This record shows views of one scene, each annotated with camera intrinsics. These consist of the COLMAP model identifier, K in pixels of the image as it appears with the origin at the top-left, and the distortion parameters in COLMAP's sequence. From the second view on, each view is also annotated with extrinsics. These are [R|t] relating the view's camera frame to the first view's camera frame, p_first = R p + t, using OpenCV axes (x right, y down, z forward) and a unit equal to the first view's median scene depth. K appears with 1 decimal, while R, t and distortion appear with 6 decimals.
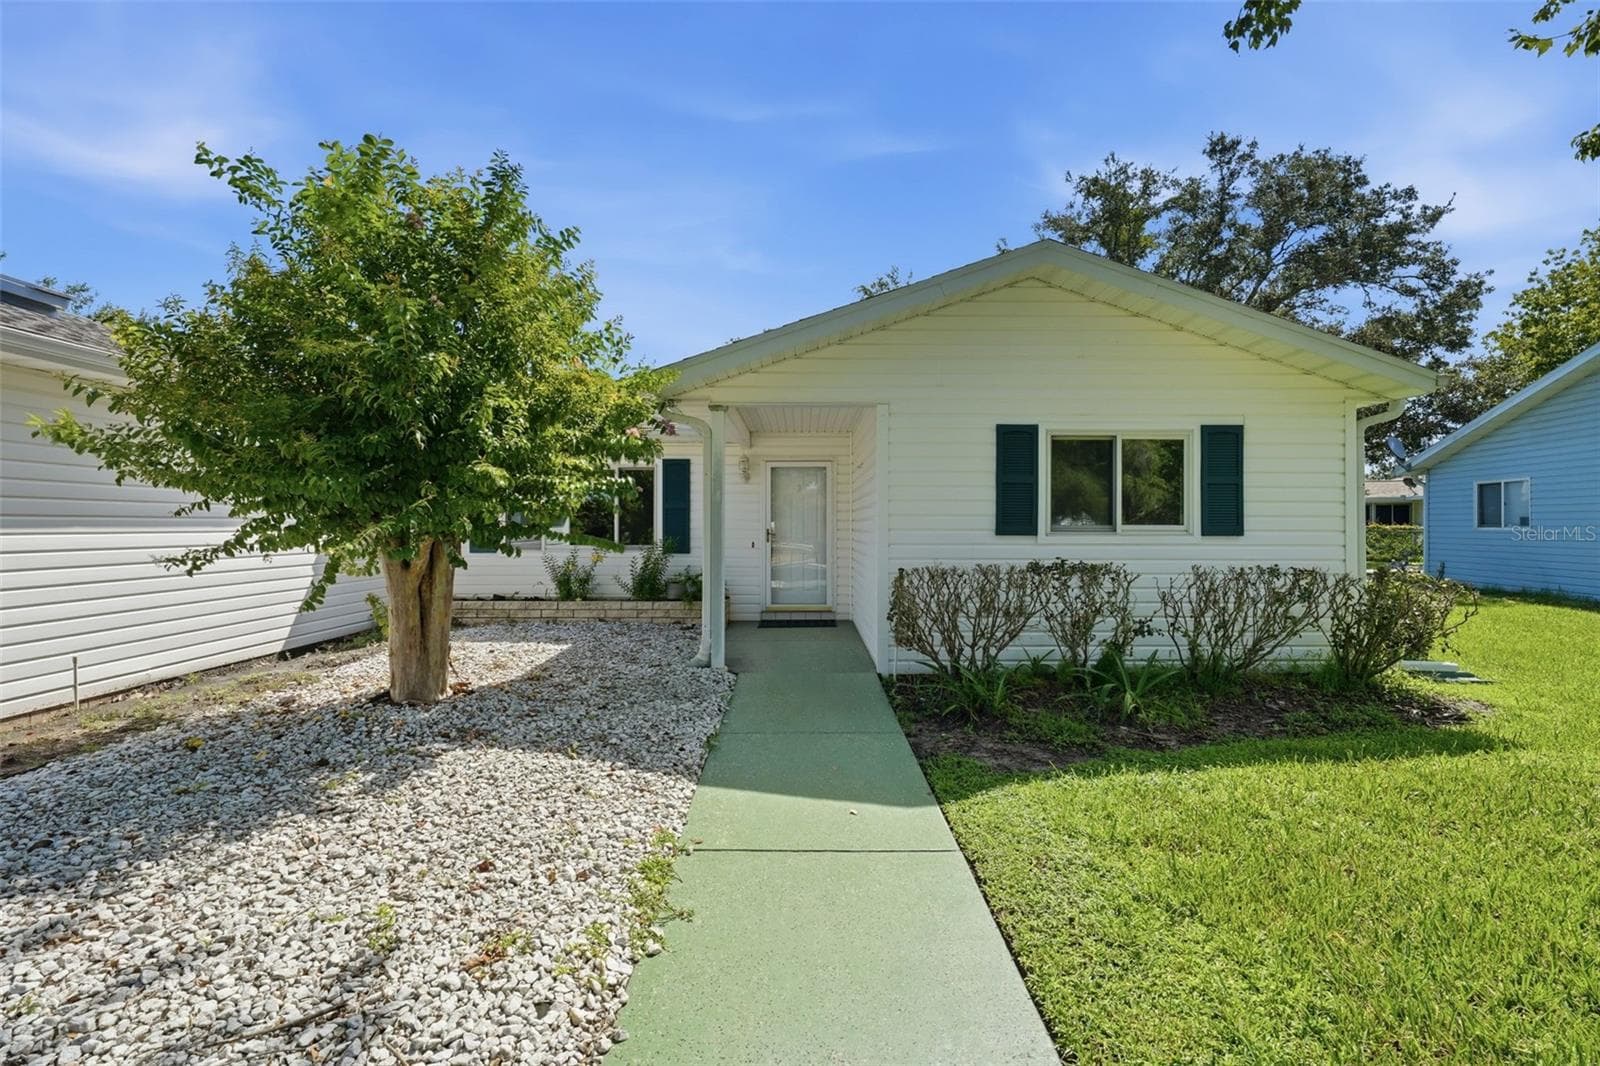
lens RADIAL K [[693.5, 0, 801.0], [0, 693.5, 519.9], [0, 0, 1]] dist [0.001288, 0.000080]
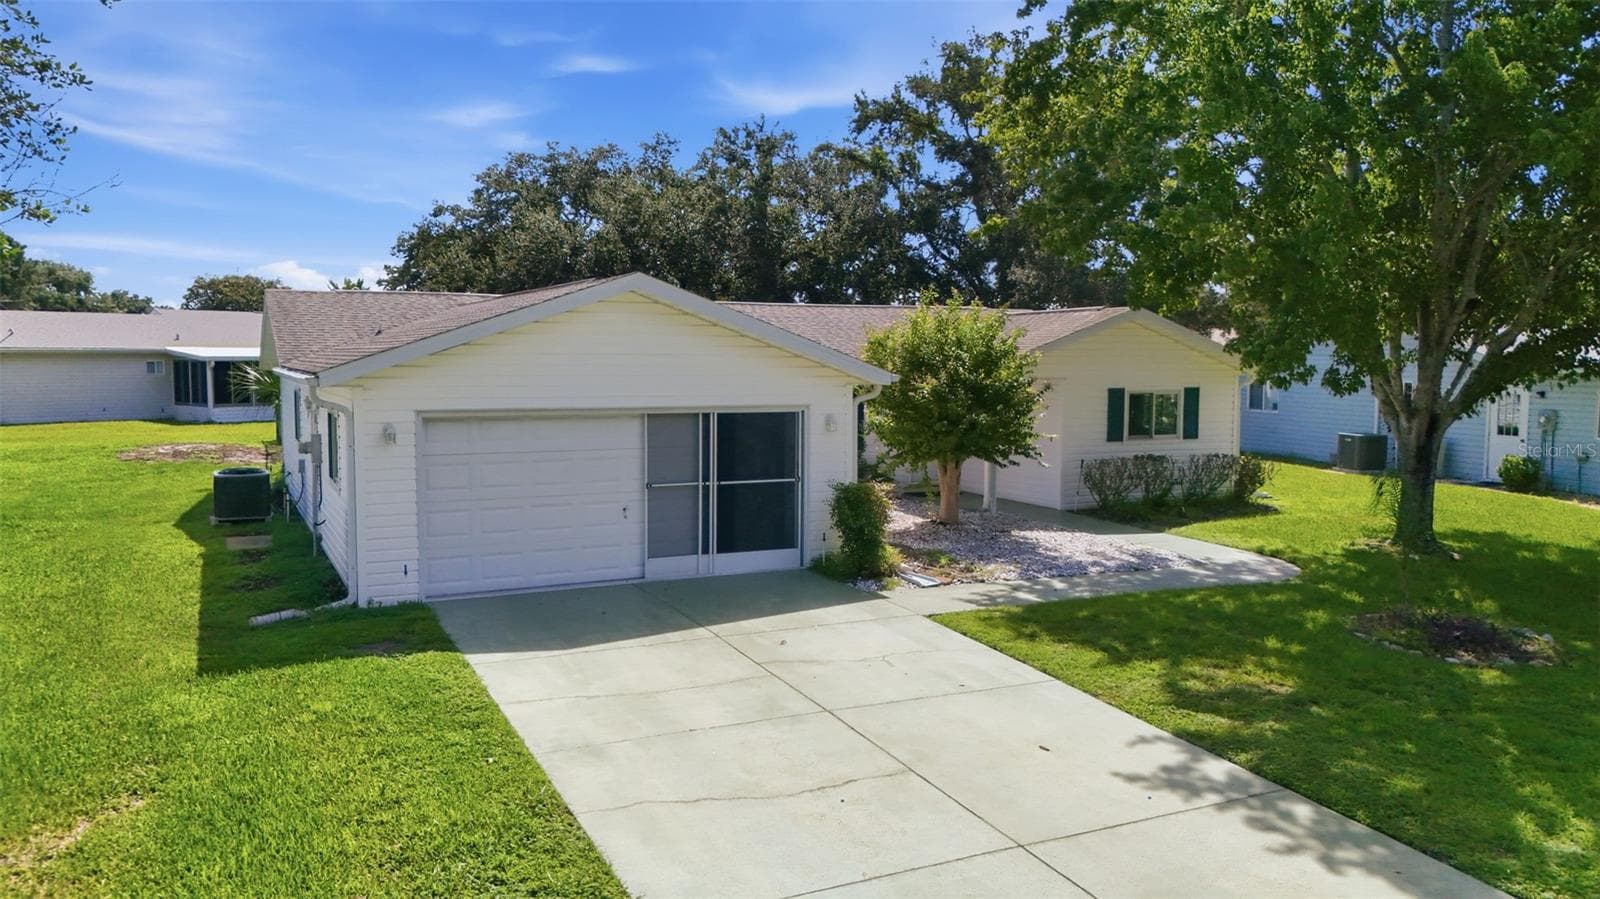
lens RADIAL K [[1175.3, 0, 800.0], [0, 1175.3, 449.5], [0, 0, 1]] dist [0.070045, -0.082694]
pose [[0.895122, -0.031041, 0.444738, -2.166004], [-0.008937, 0.996123, 0.087514, -0.261526], [-0.445731, -0.082310, 0.891375, -1.789050]]
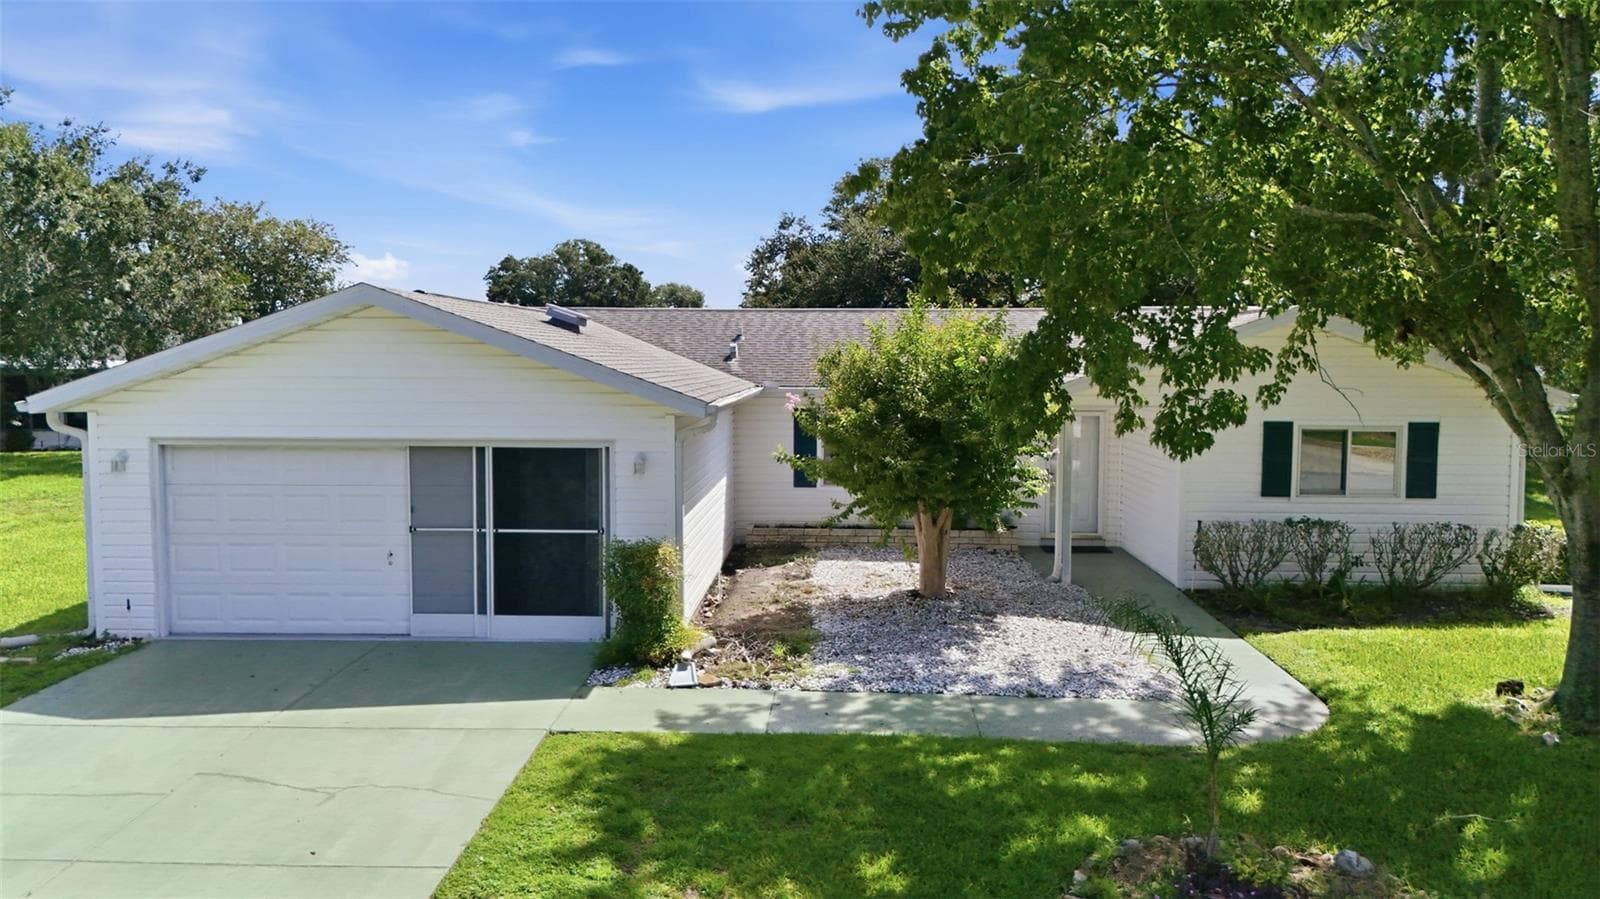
lens RADIAL K [[1175.3, 0, 800.0], [0, 1175.3, 449.5], [0, 0, 1]] dist [0.070045, -0.082694]
pose [[0.999336, 0.005488, -0.036031, -0.618568], [-0.002384, 0.996323, 0.085644, -0.296250], [0.036369, -0.085501, 0.995674, -1.561332]]
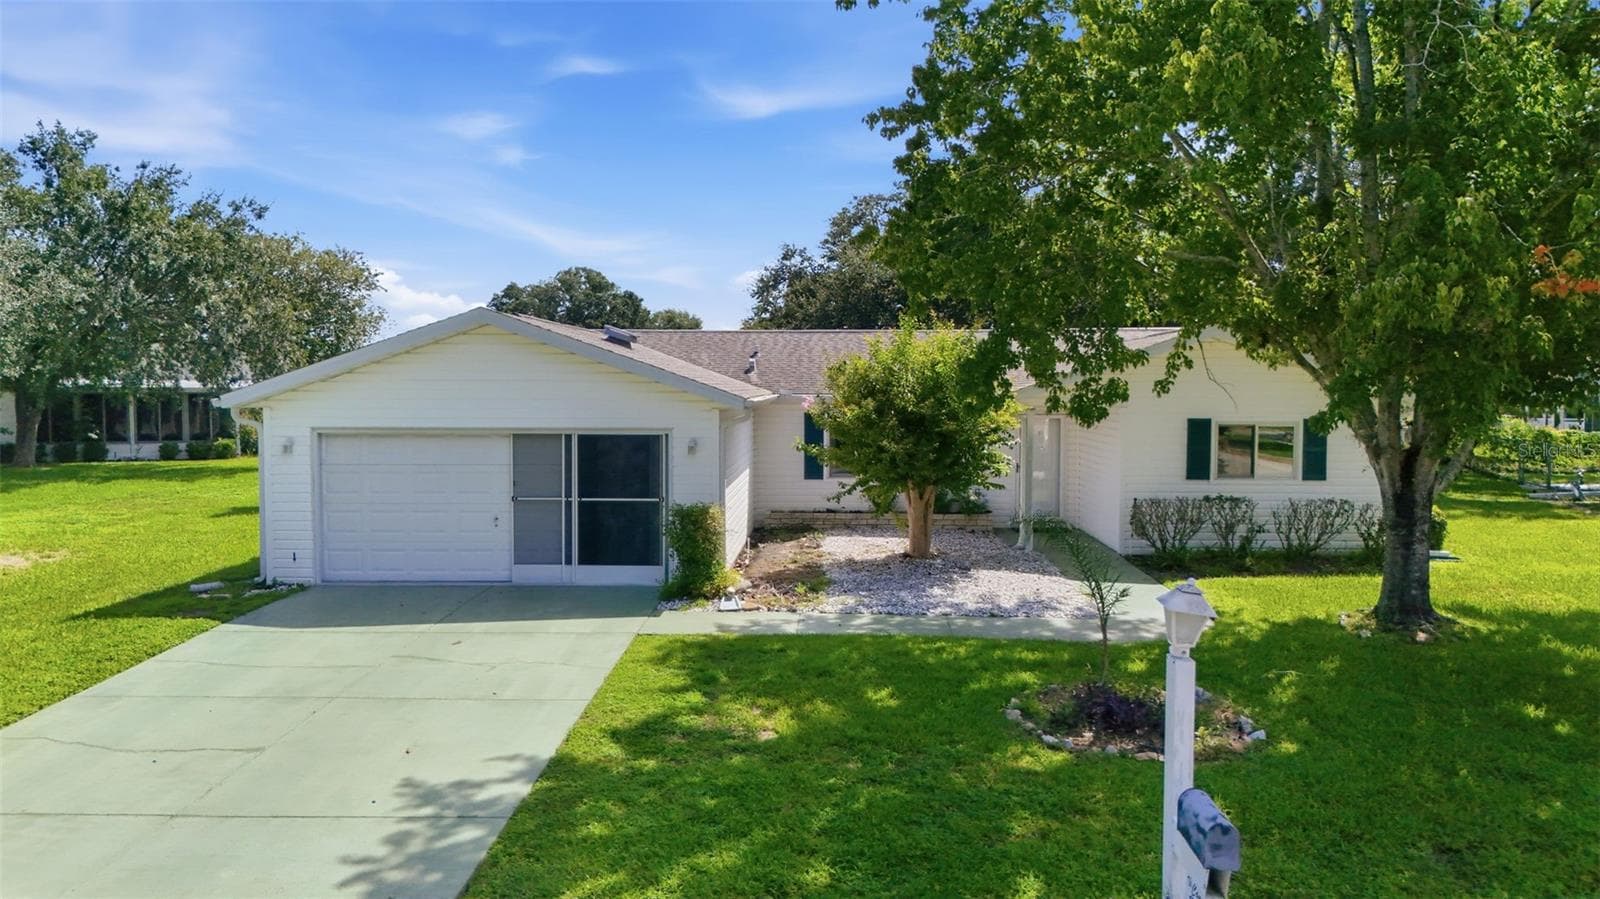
lens RADIAL K [[1175.3, 0, 800.0], [0, 1175.3, 449.5], [0, 0, 1]] dist [0.070045, -0.082694]
pose [[0.999528, 0.003009, -0.030573, -0.647922], [-0.001073, 0.998005, 0.063127, -0.255848], [0.030702, -0.063064, 0.997537, -2.162305]]
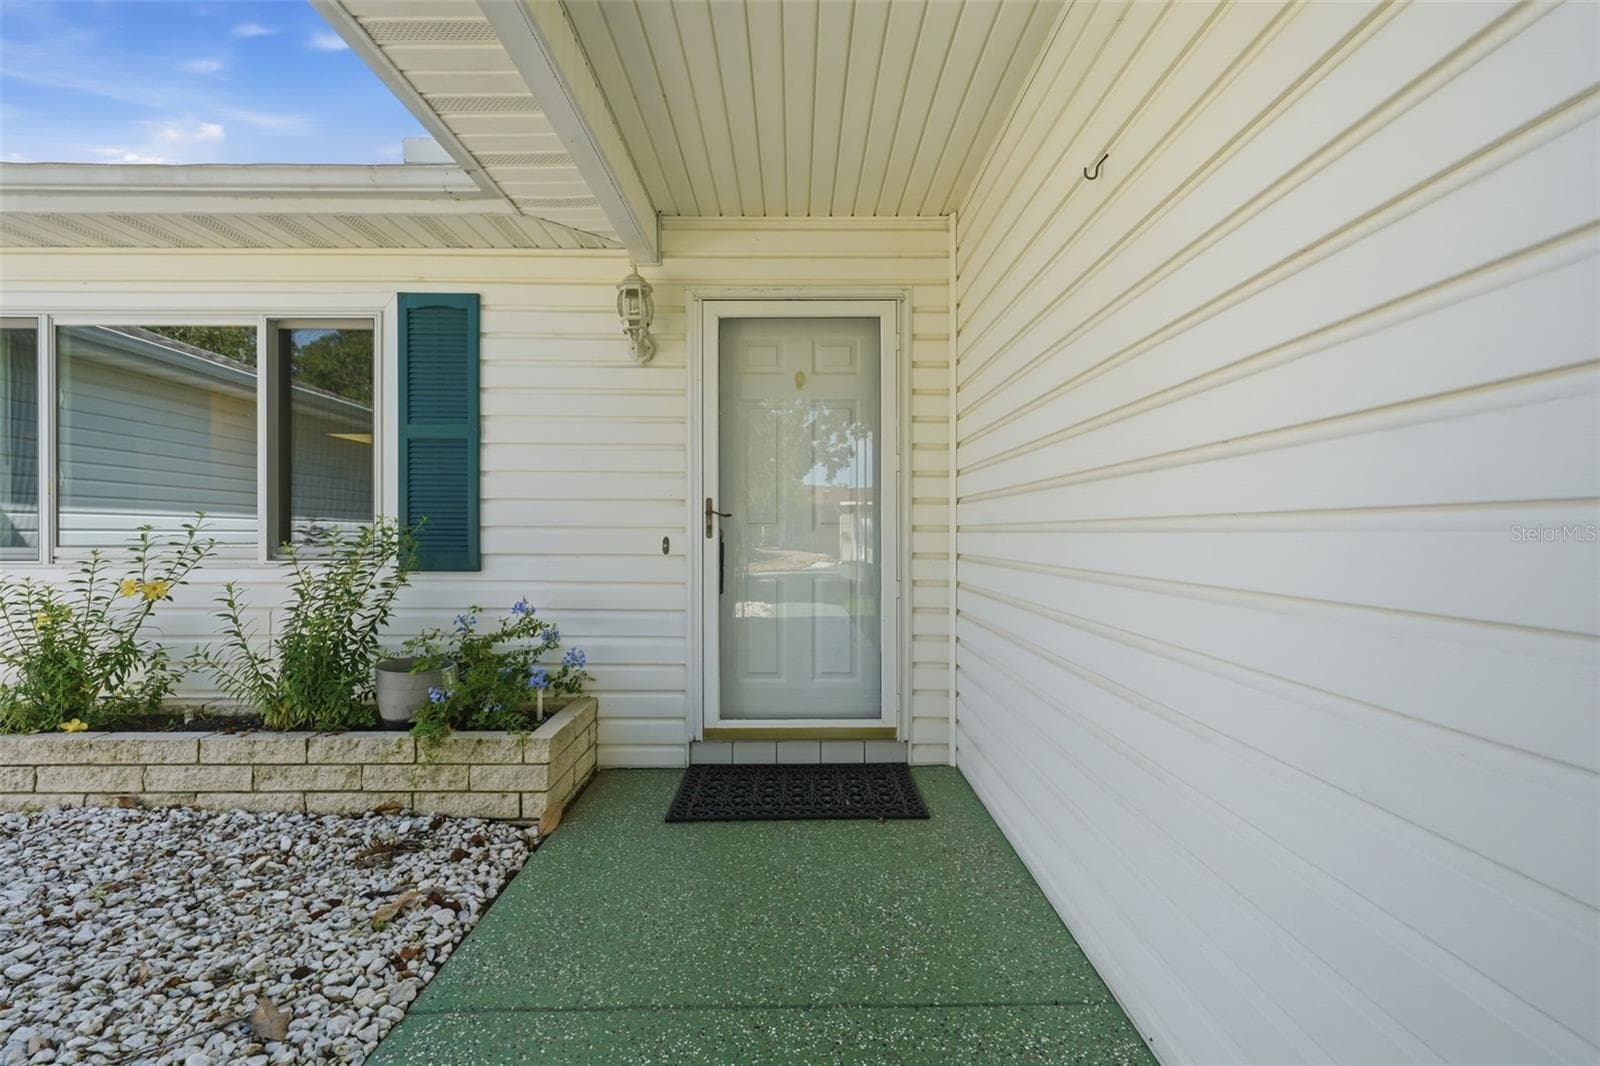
lens RADIAL K [[706.6, 0, 800.0], [0, 706.6, 533.0], [0, 0, 1]] dist [-0.000632, -0.000047]
pose [[0.999962, -0.001523, 0.008609, -0.009327], [0.001473, 0.999982, 0.005809, 0.043493], [-0.008617, -0.005796, 0.999946, 1.017733]]
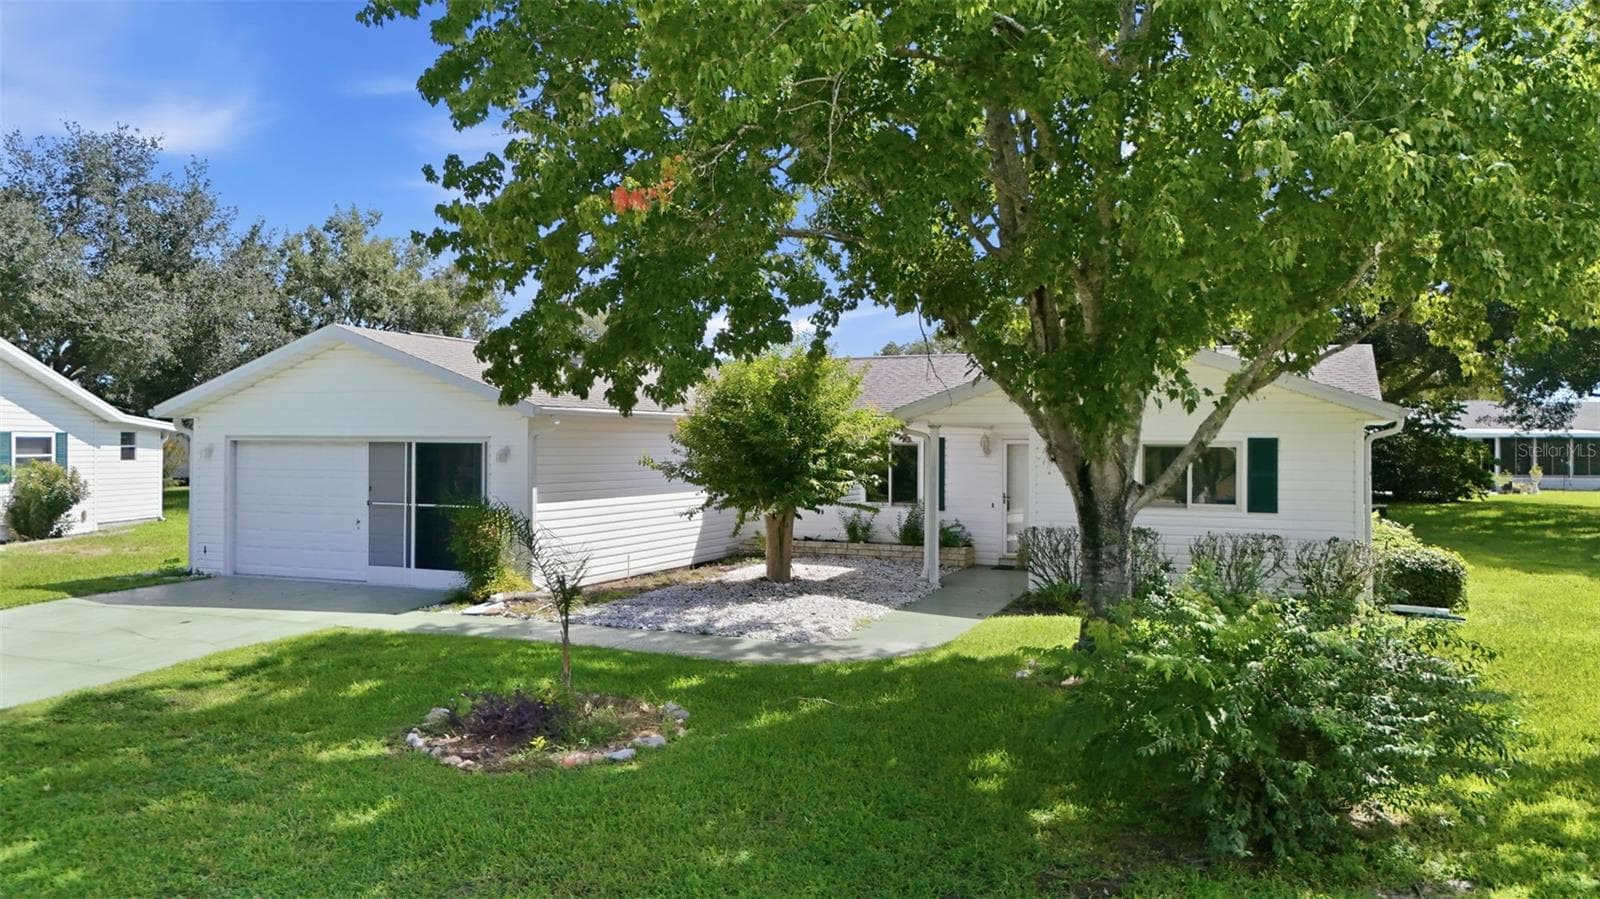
lens RADIAL K [[1175.3, 0, 800.0], [0, 1175.3, 449.5], [0, 0, 1]] dist [0.070045, -0.082694]
pose [[0.921197, 0.007970, -0.389014, 0.690798], [-0.003288, 0.999914, 0.012700, -0.143785], [0.389082, -0.010420, 0.921144, -1.744298]]
